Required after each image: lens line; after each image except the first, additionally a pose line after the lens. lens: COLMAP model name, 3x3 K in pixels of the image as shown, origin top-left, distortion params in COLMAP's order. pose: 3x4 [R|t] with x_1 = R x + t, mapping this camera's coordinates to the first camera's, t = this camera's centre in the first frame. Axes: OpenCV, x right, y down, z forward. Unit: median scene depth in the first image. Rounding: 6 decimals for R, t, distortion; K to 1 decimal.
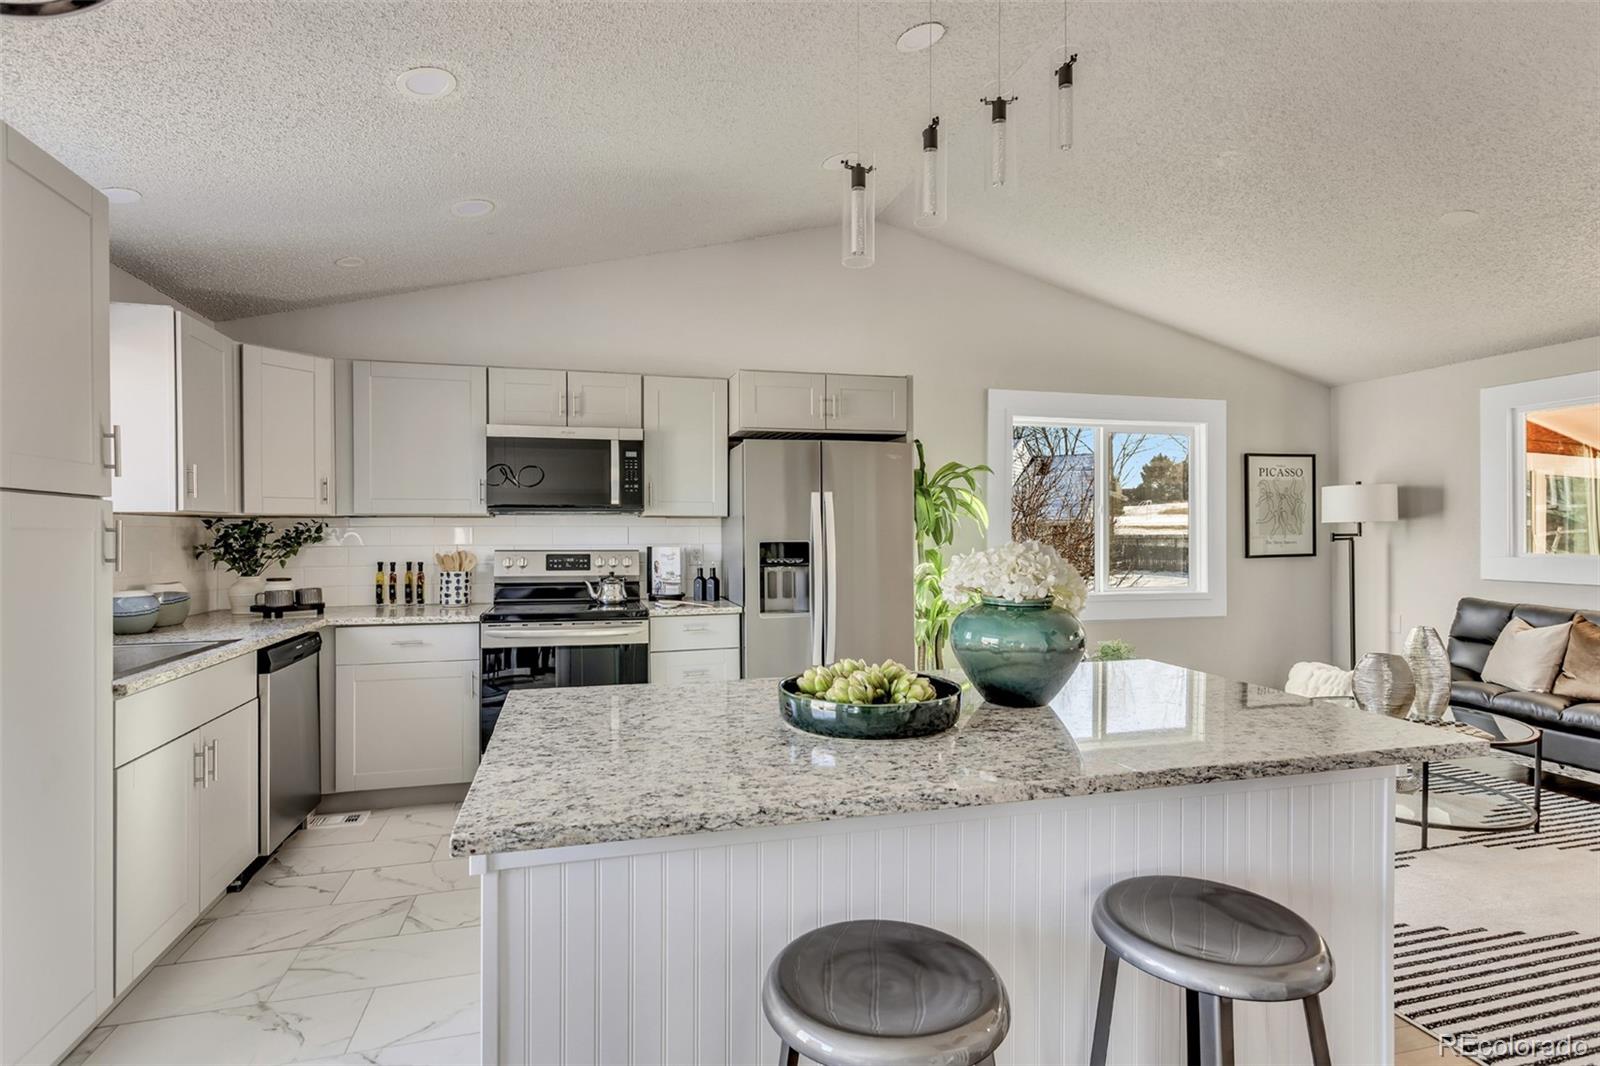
lens RADIAL K [[797.2, 0, 783.7], [0, 797.2, 534.5], [0, 0, 1]] dist [0.013734, 0.000108]
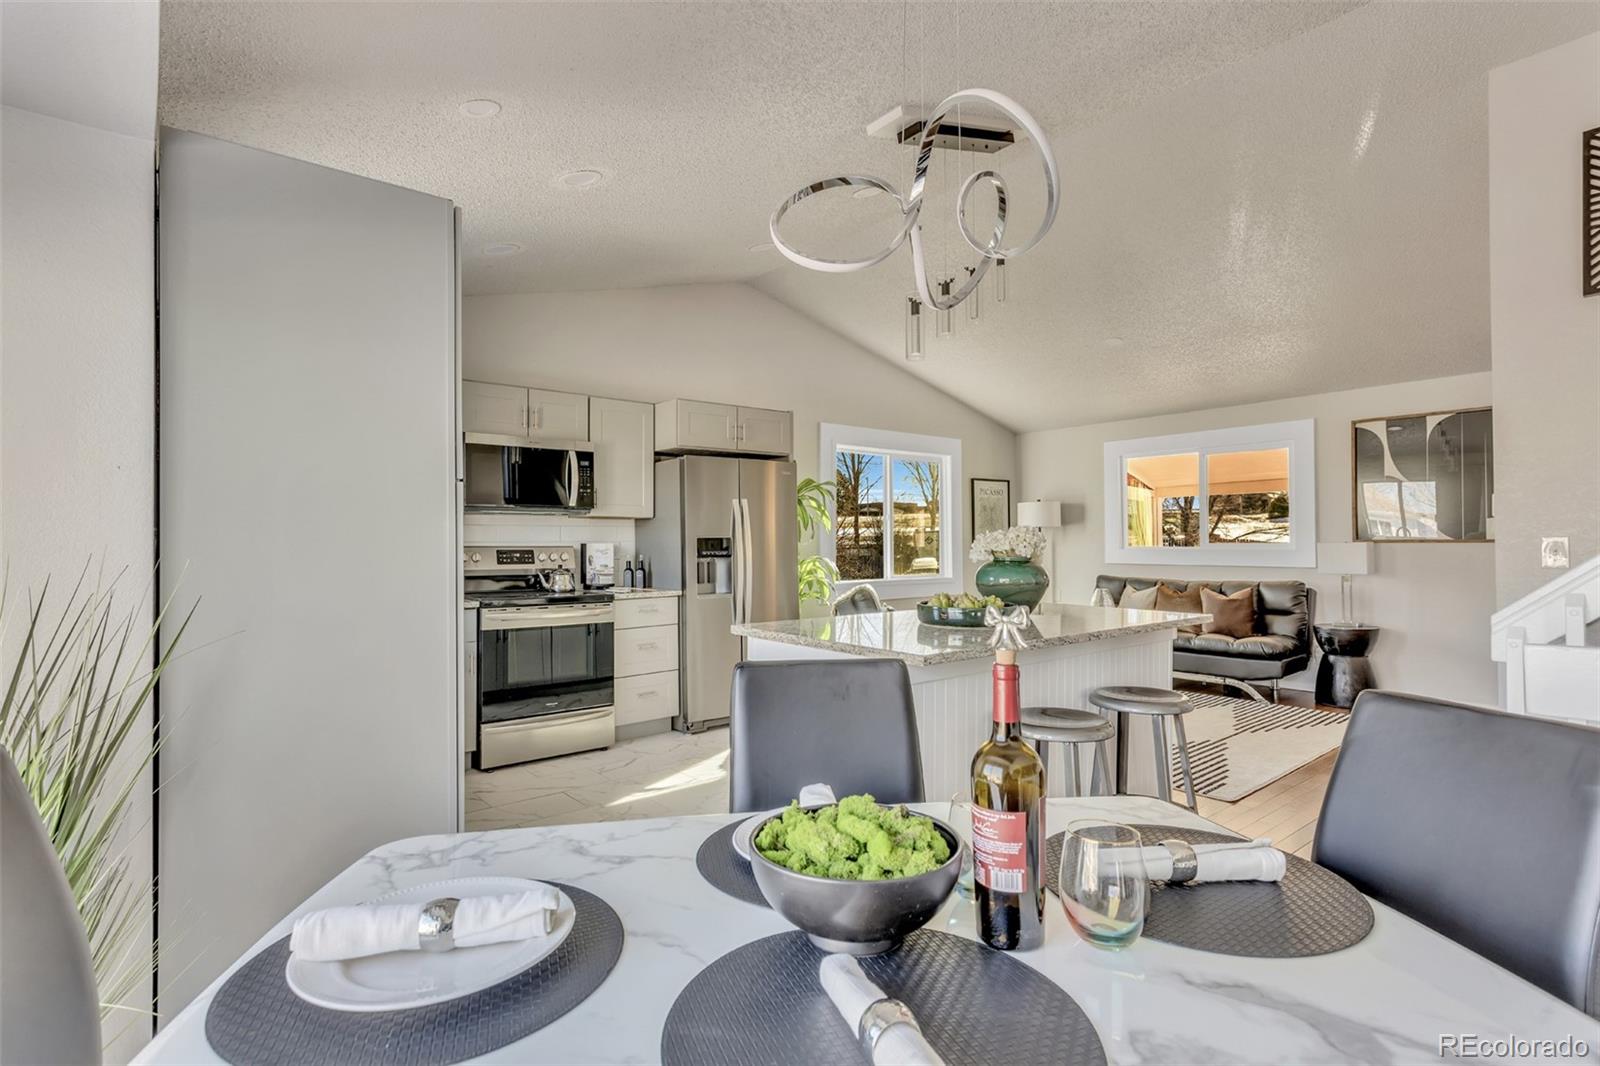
lens RADIAL K [[797.2, 0, 794.0], [0, 797.2, 532.5], [0, 0, 1]] dist [0.013734, 0.000108]
pose [[0.908951, 0.002602, 0.416894, -0.389950], [0.005428, 0.999822, -0.018075, 0.023233], [-0.416867, 0.018693, 0.908775, -0.187078]]
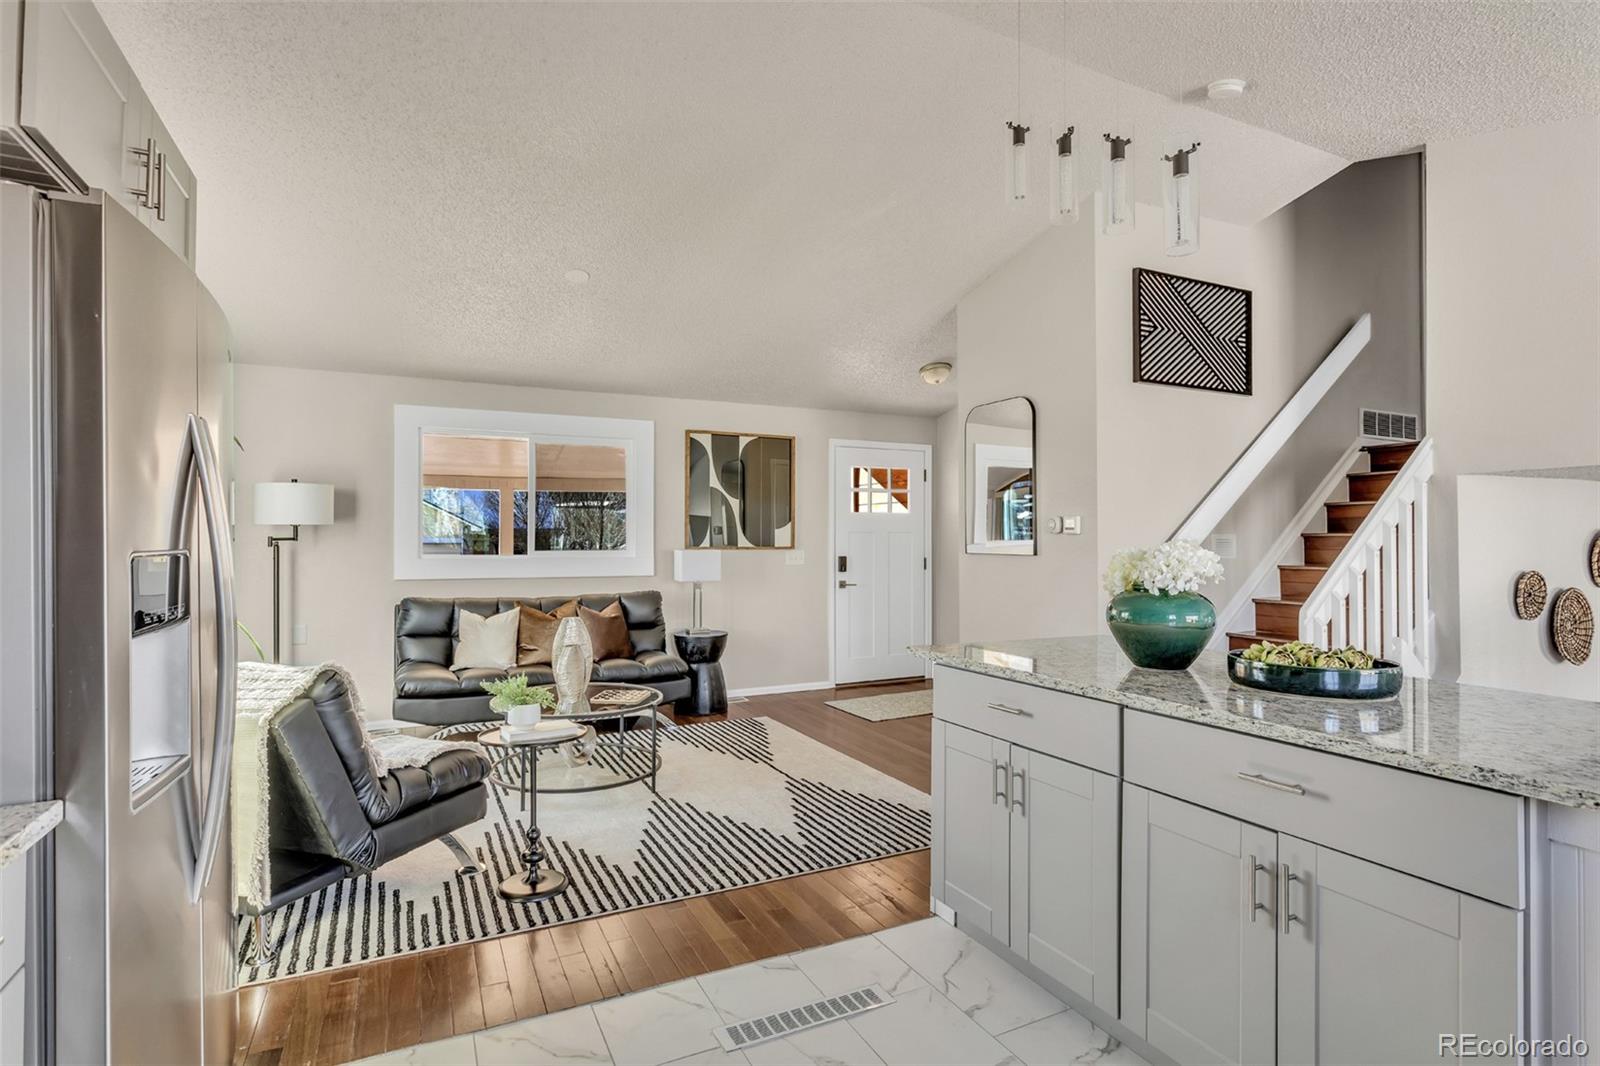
lens RADIAL K [[797.2, 0, 791.5], [0, 797.2, 530.8], [0, 0, 1]] dist [0.013734, 0.000108]
pose [[-0.180262, 0.012905, 0.983534, -0.345751], [0.004591, 0.999914, -0.012279, 0.004988], [-0.983608, 0.002302, -0.180306, 0.776180]]
